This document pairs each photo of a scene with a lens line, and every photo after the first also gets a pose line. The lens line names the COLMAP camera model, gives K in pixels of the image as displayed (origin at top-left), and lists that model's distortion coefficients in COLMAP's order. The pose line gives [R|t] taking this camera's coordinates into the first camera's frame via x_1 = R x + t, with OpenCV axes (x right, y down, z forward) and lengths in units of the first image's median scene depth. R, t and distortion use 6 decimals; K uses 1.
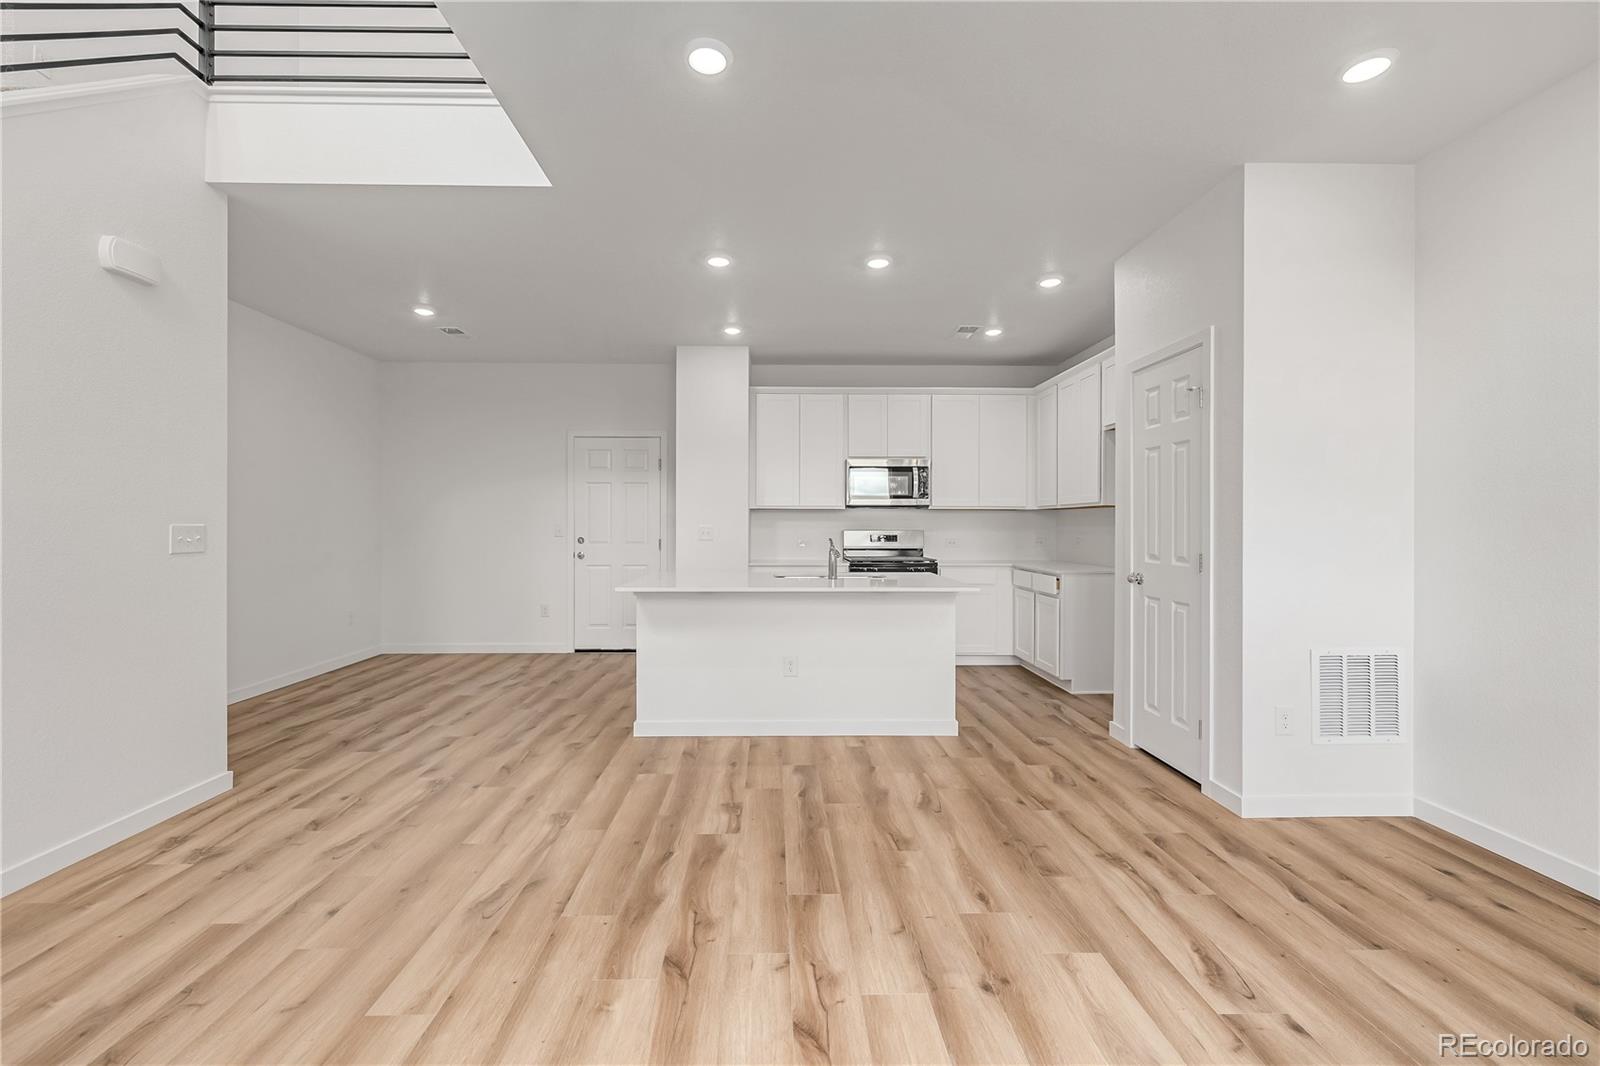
lens RADIAL K [[677.8, 0, 796.8], [0, 677.8, 531.2], [0, 0, 1]] dist [0.002608, -0.000536]
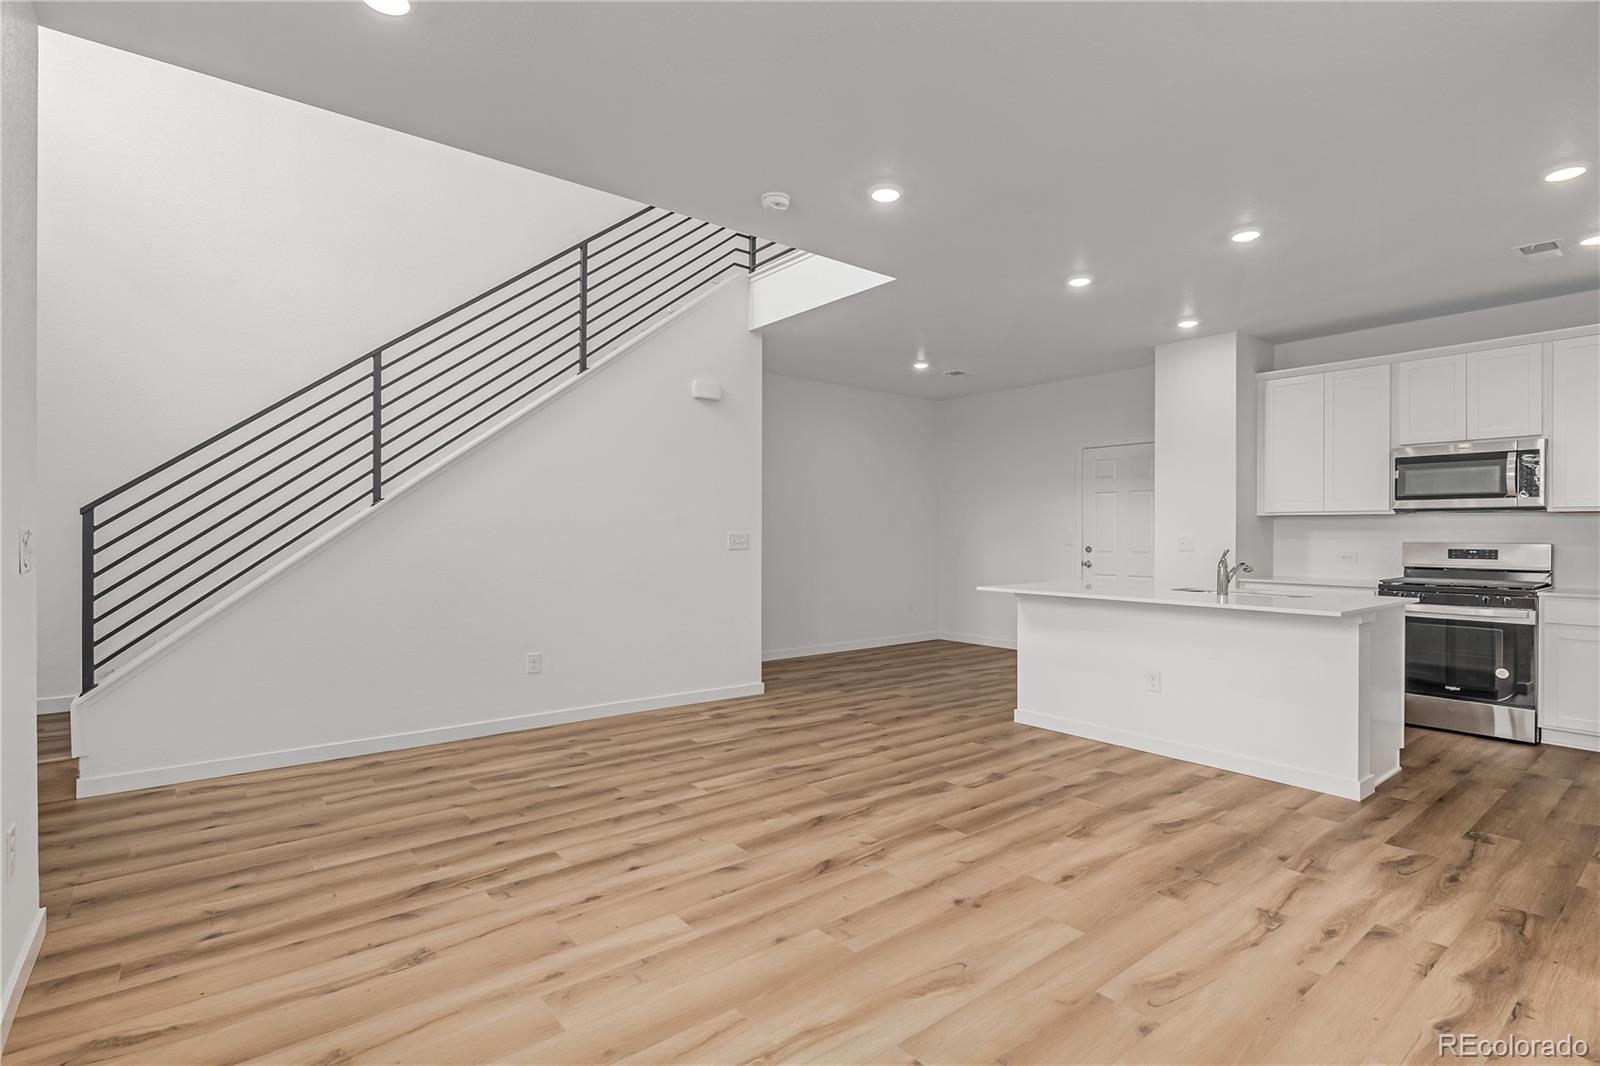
lens RADIAL K [[699.6, 0, 800.7], [0, 699.6, 539.9], [0, 0, 1]] dist [-0.002255, 0.000097]
pose [[0.647144, 0.008401, -0.762322, 0.599139], [-0.009996, 0.999947, 0.002534, 0.002834], [0.762302, 0.005980, 0.647194, -0.033420]]
